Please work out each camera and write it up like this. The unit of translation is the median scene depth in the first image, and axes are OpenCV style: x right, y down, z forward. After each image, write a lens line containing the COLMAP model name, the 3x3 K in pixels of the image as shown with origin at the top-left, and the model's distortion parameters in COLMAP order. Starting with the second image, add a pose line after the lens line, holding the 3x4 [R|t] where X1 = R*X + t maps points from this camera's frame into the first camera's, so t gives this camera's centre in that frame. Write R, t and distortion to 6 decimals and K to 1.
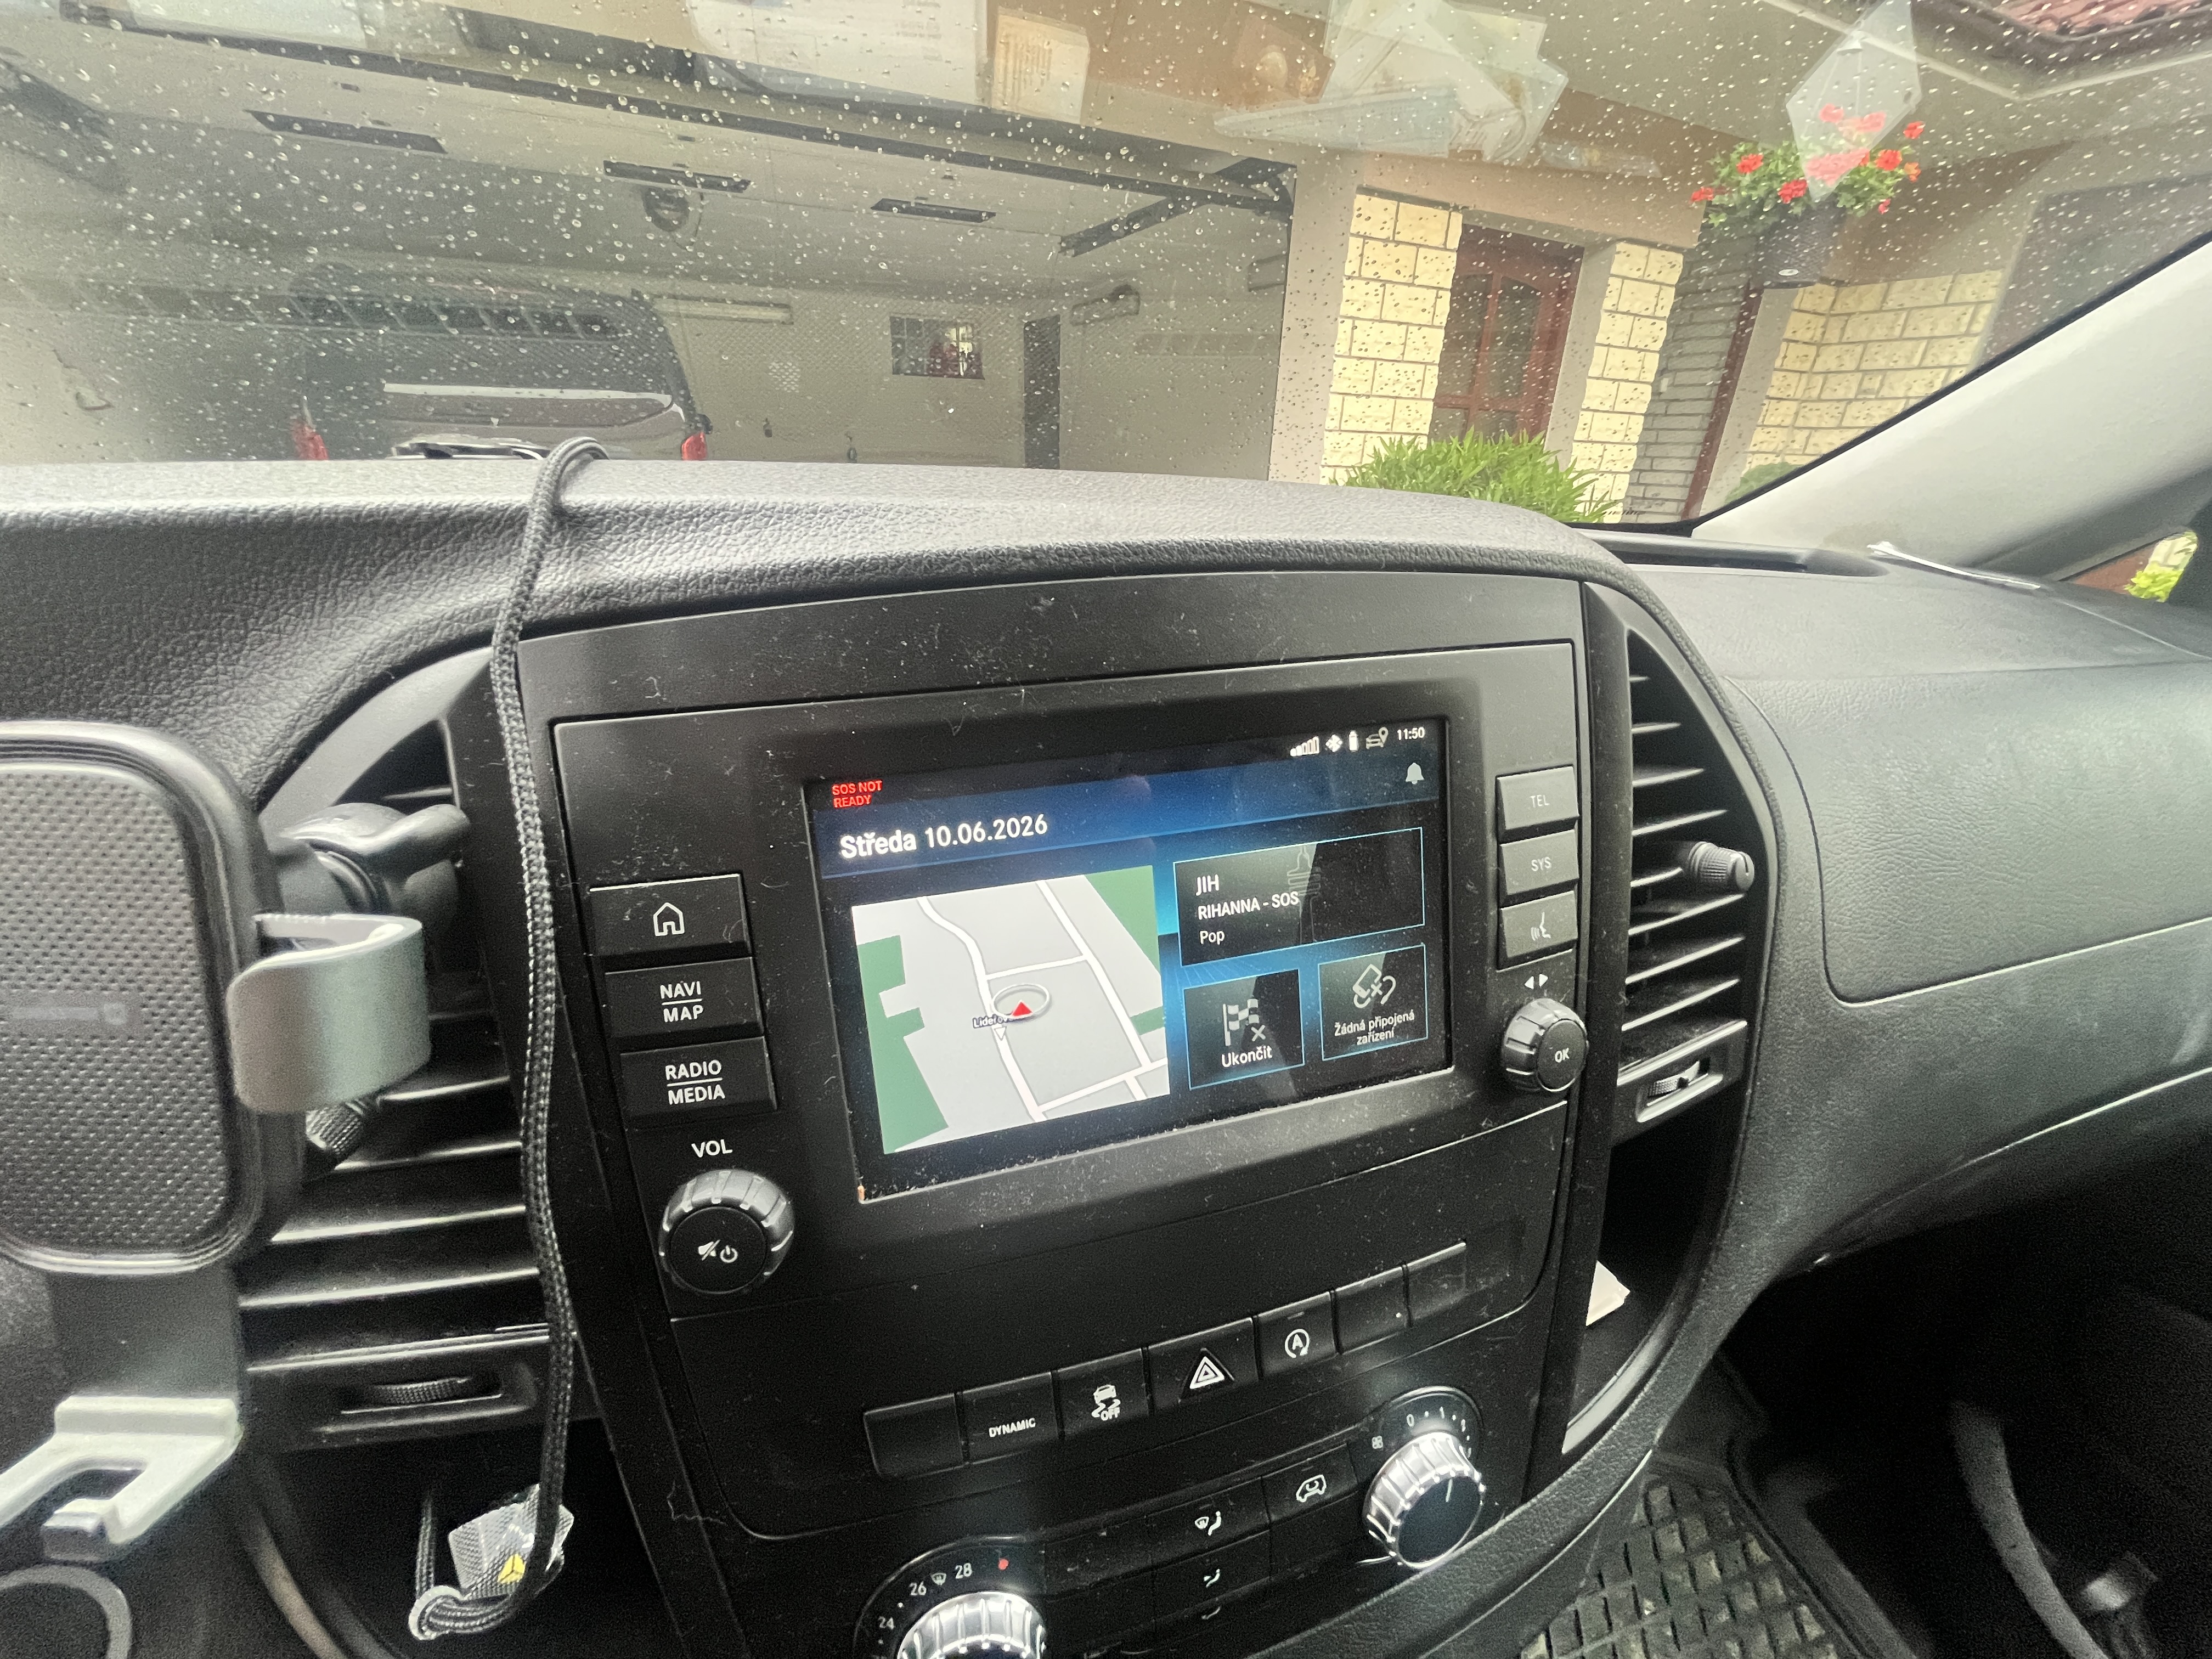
lens RADIAL K [[891.5, 0, 1104.0], [0, 891.5, 834.5], [0, 0, 1]] dist [-0.002264, -0.000483]
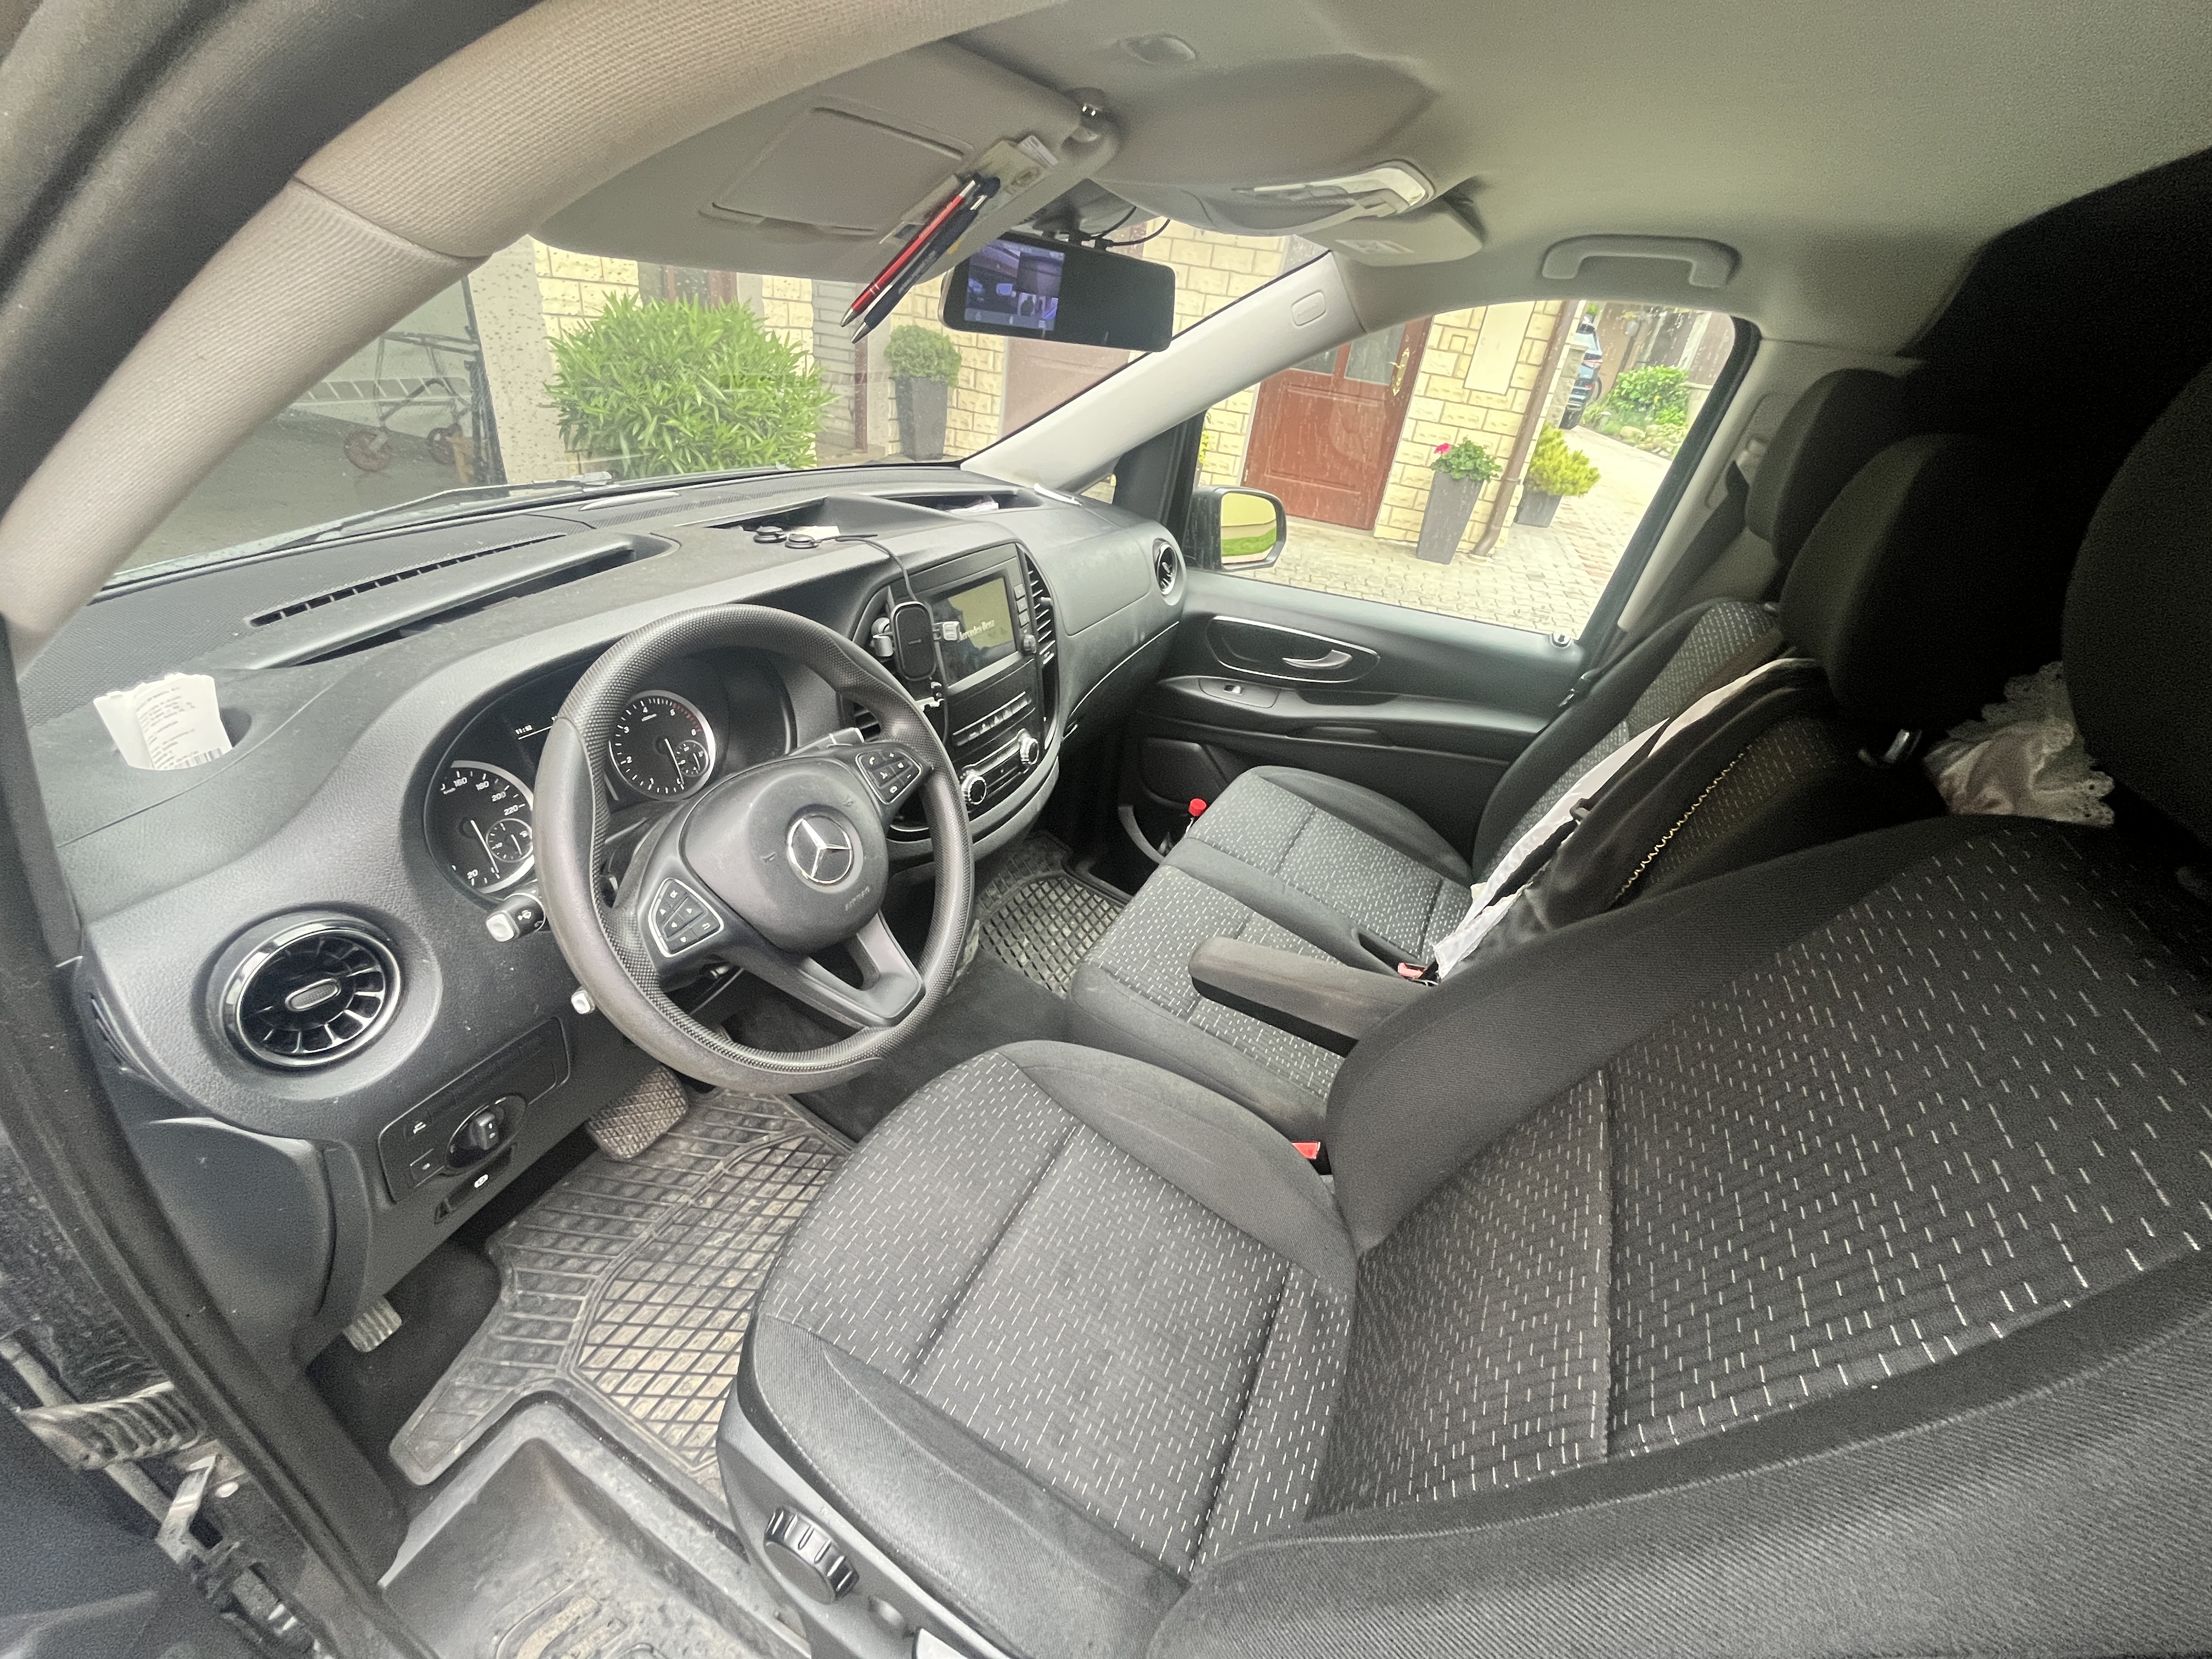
lens RADIAL K [[891.5, 0, 1114.3], [0, 891.5, 838.0], [0, 0, 1]] dist [-0.002264, -0.000483]
pose [[0.671590, -0.318372, 0.669034, -2.706448], [0.190573, 0.946819, 0.259260, 0.070341], [-0.715995, -0.046616, 0.696547, -2.673687]]
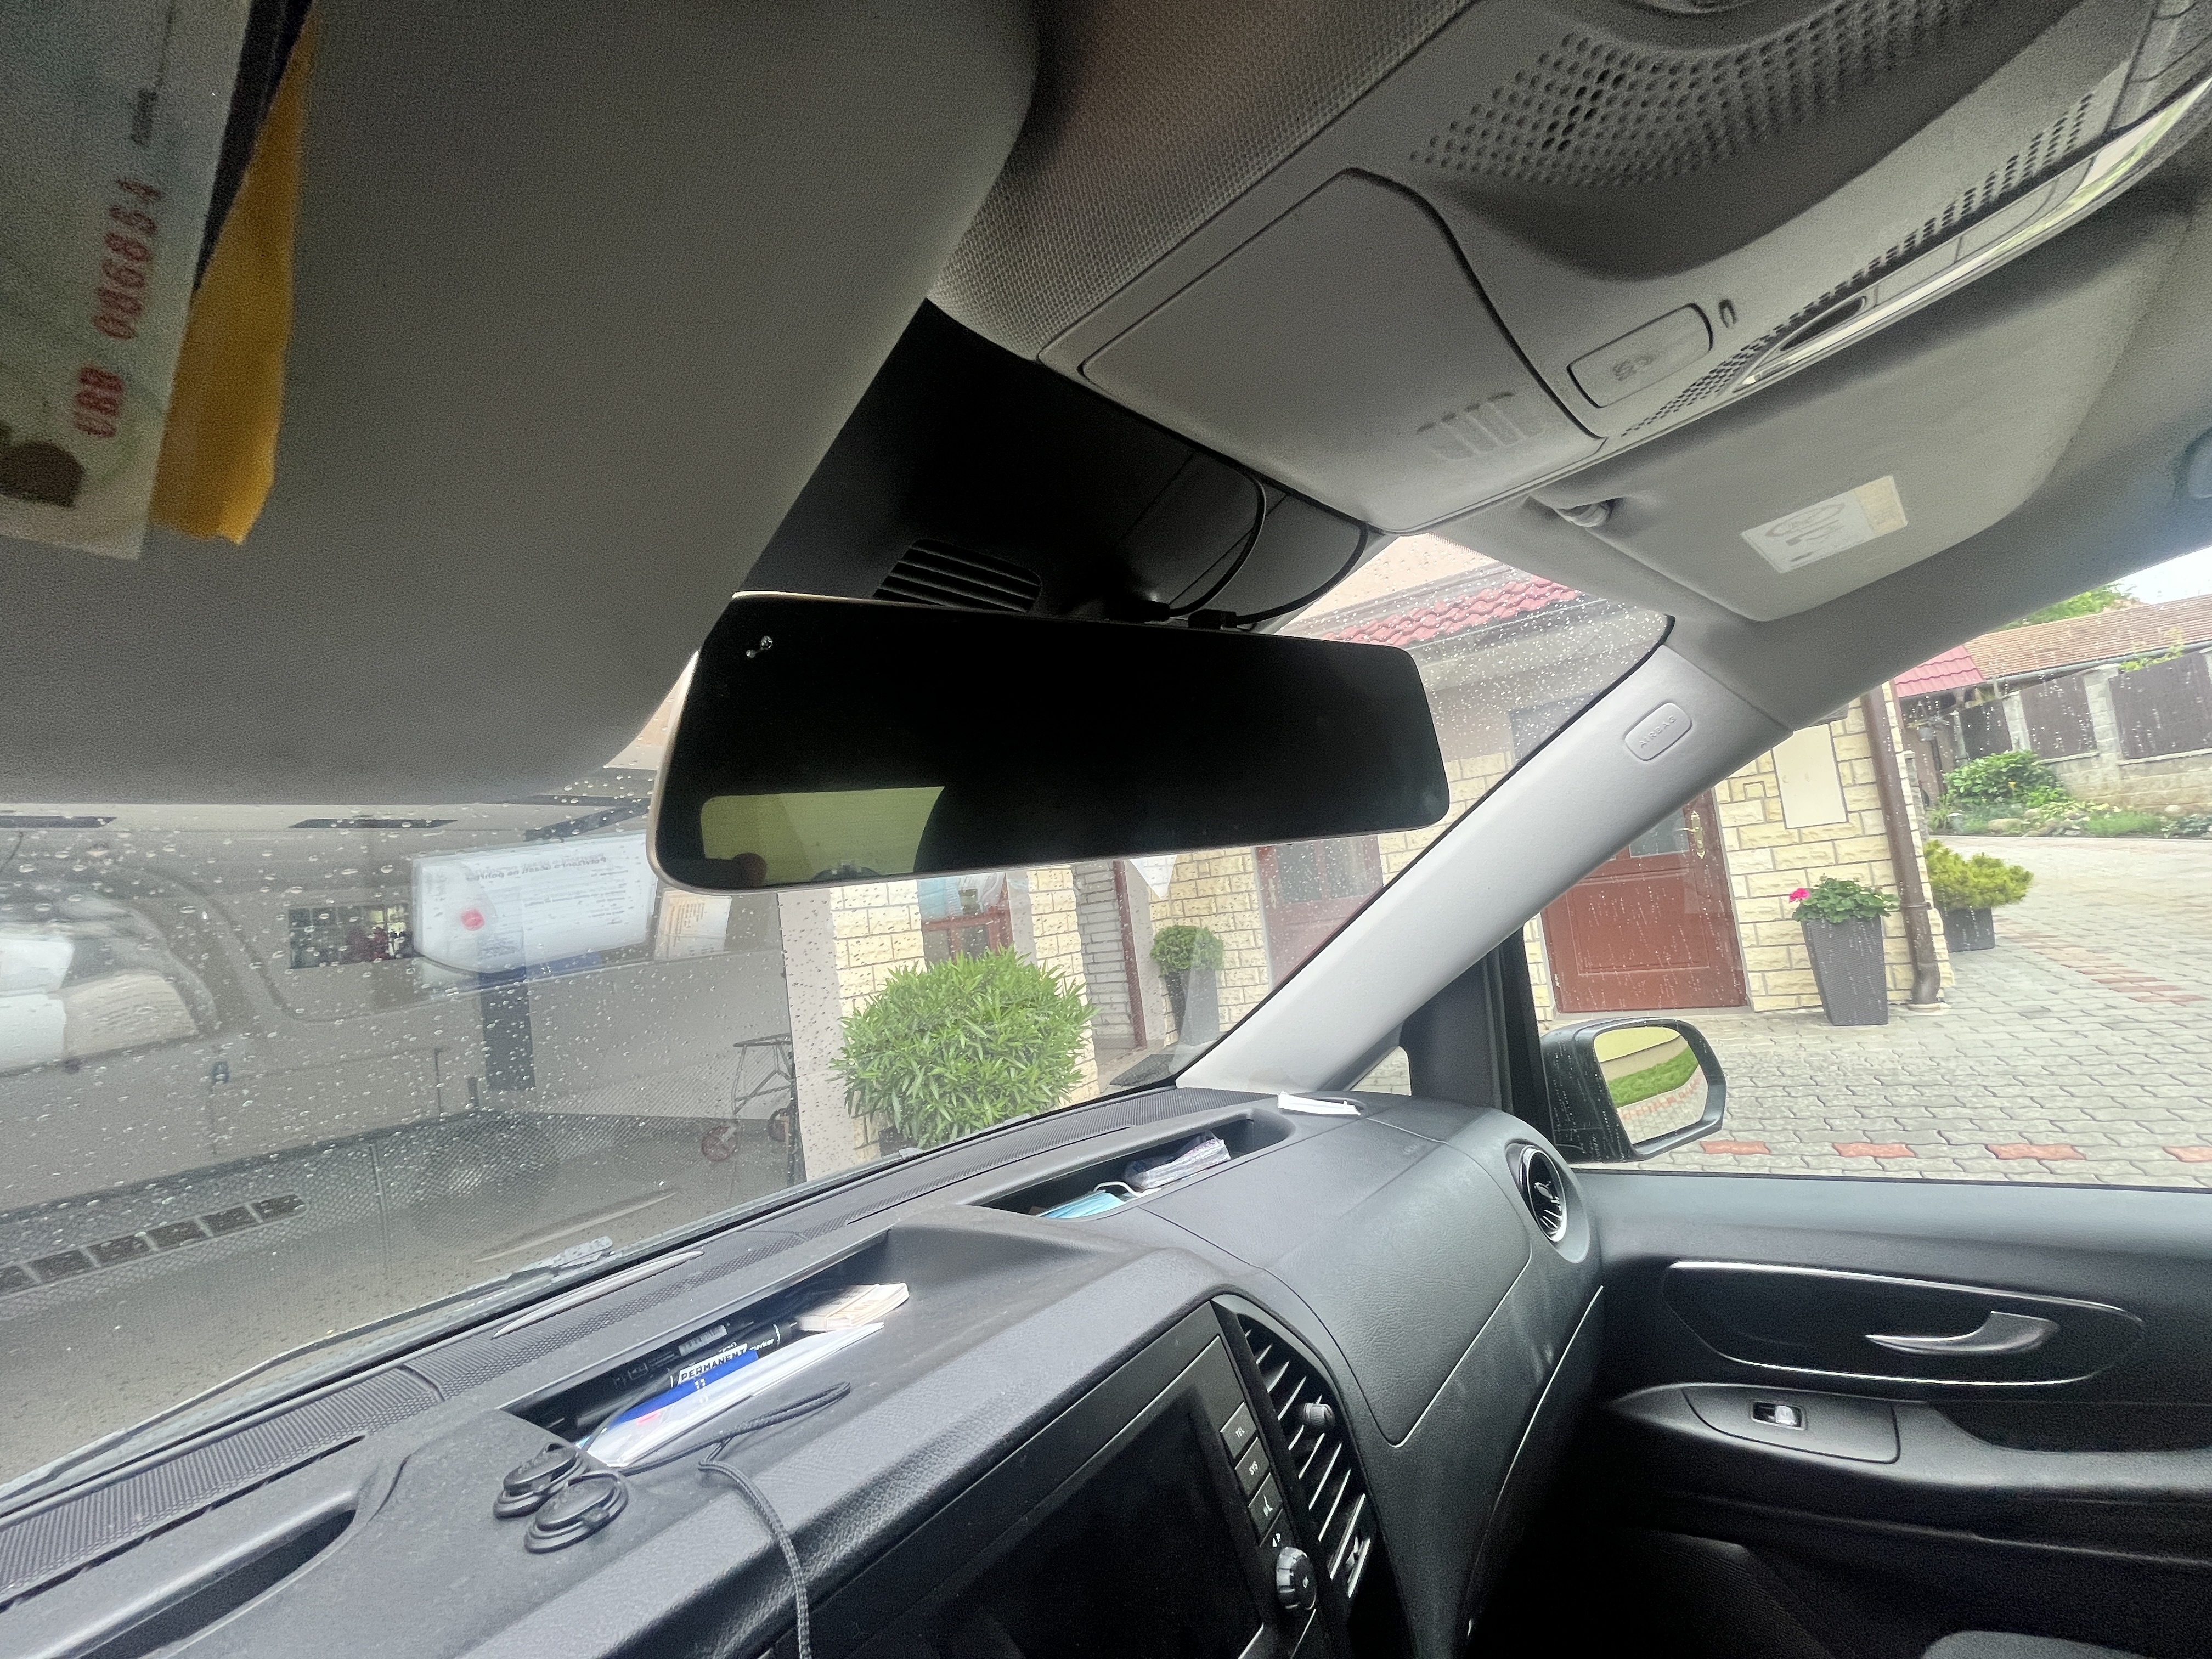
lens RADIAL K [[891.5, 0, 1107.3], [0, 891.5, 825.4], [0, 0, 1]] dist [-0.002264, -0.000483]
pose [[0.843525, -0.086947, 0.530006, -0.628665], [0.345671, 0.843154, -0.411830, -0.428637], [-0.411069, 0.530596, 0.741276, -0.954911]]
